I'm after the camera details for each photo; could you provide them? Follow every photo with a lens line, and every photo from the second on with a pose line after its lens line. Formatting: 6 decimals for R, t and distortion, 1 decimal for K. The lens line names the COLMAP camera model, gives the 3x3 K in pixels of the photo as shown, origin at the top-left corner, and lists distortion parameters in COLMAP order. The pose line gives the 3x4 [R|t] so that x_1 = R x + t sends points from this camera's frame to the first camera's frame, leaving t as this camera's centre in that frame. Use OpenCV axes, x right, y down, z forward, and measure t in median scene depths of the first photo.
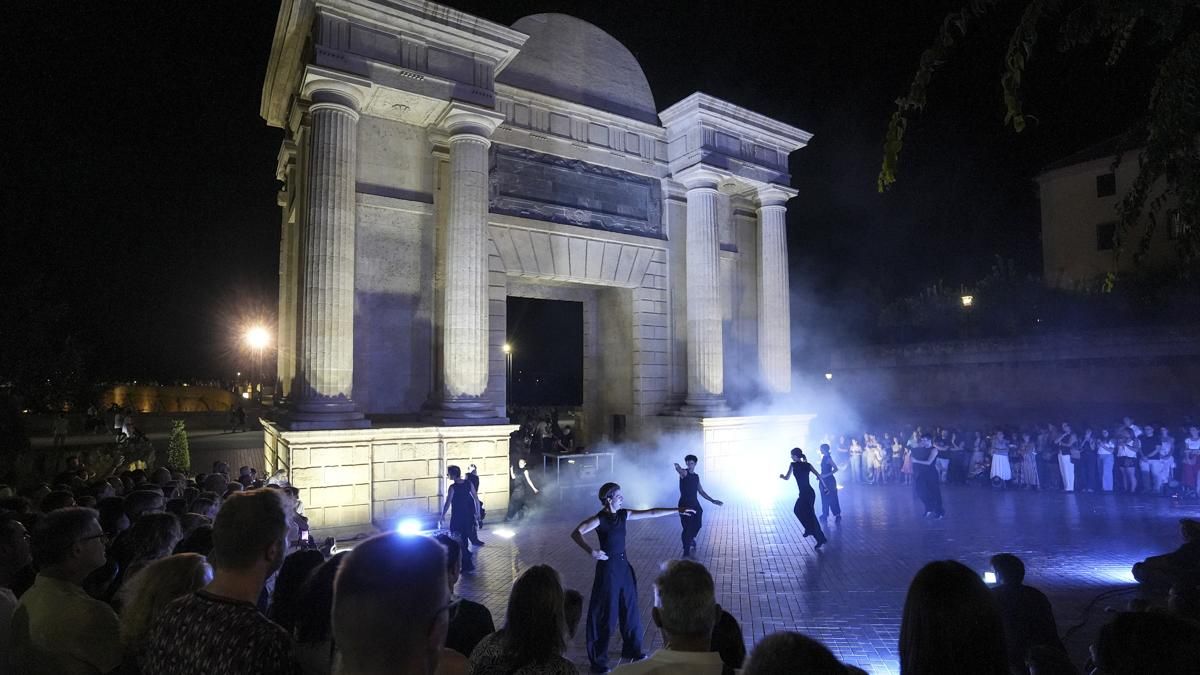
lens RADIAL K [[608.6, 0, 595.4], [0, 608.6, 382.1], [0, 0, 1]] dist [-0.083279, 0.034534]
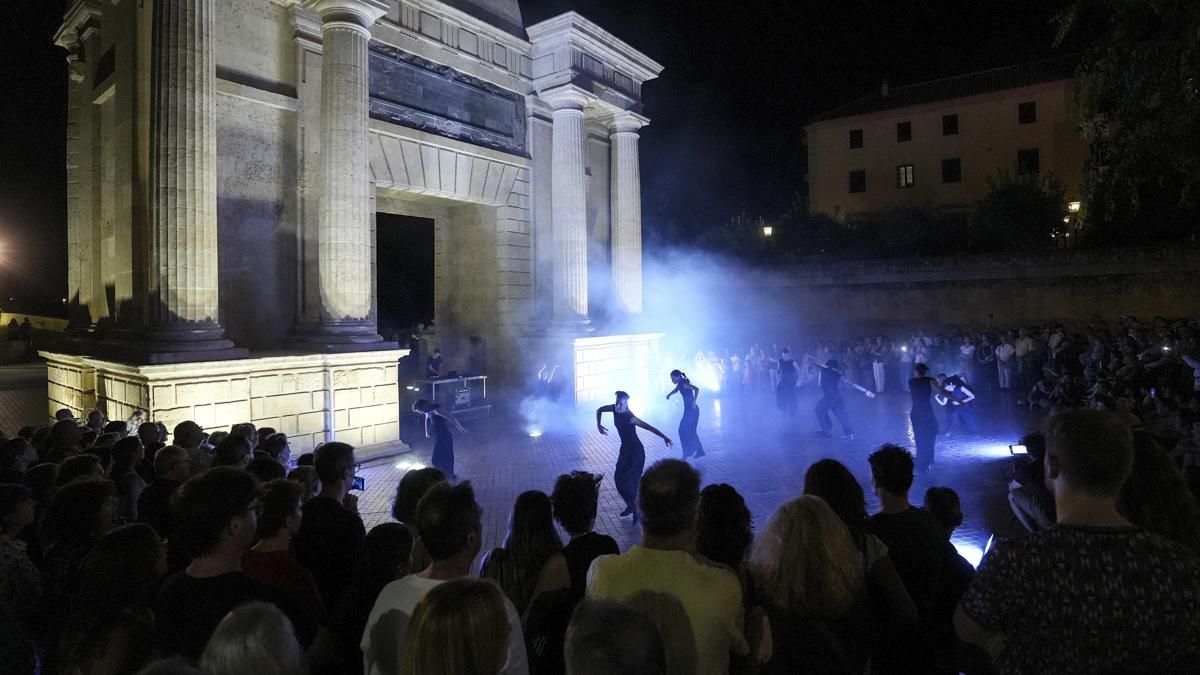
lens RADIAL K [[608.6, 0, 576.4], [0, 608.6, 335.4], [0, 0, 1]] dist [-0.083279, 0.034534]
pose [[0.944890, -0.020144, 0.326768, -0.150968], [0.004785, 0.998848, 0.047741, 0.005139], [-0.327353, -0.043546, 0.943898, 0.039754]]
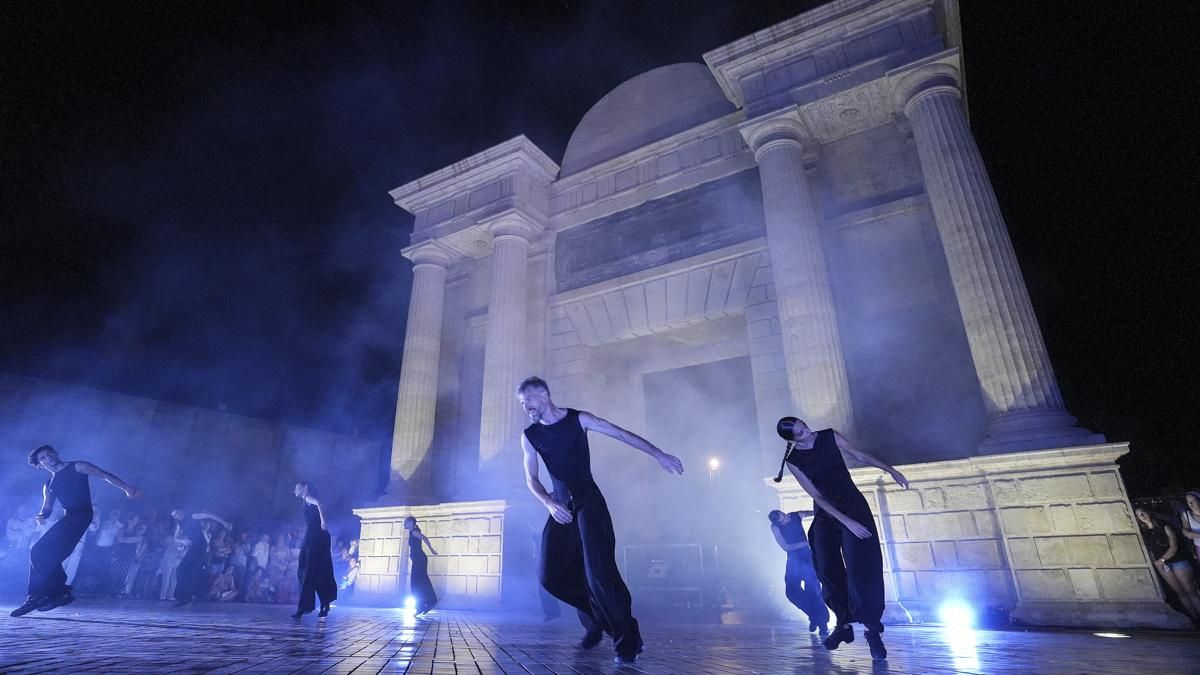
lens RADIAL K [[619.4, 0, 598.3], [0, 619.4, 296.1], [0, 0, 1]] dist [-0.072672, 0.024133]
pose [[0.432210, -0.356461, -0.828330, 0.655063], [0.028736, 0.923535, -0.382437, 0.117234], [0.901315, 0.141491, 0.409404, 0.565910]]
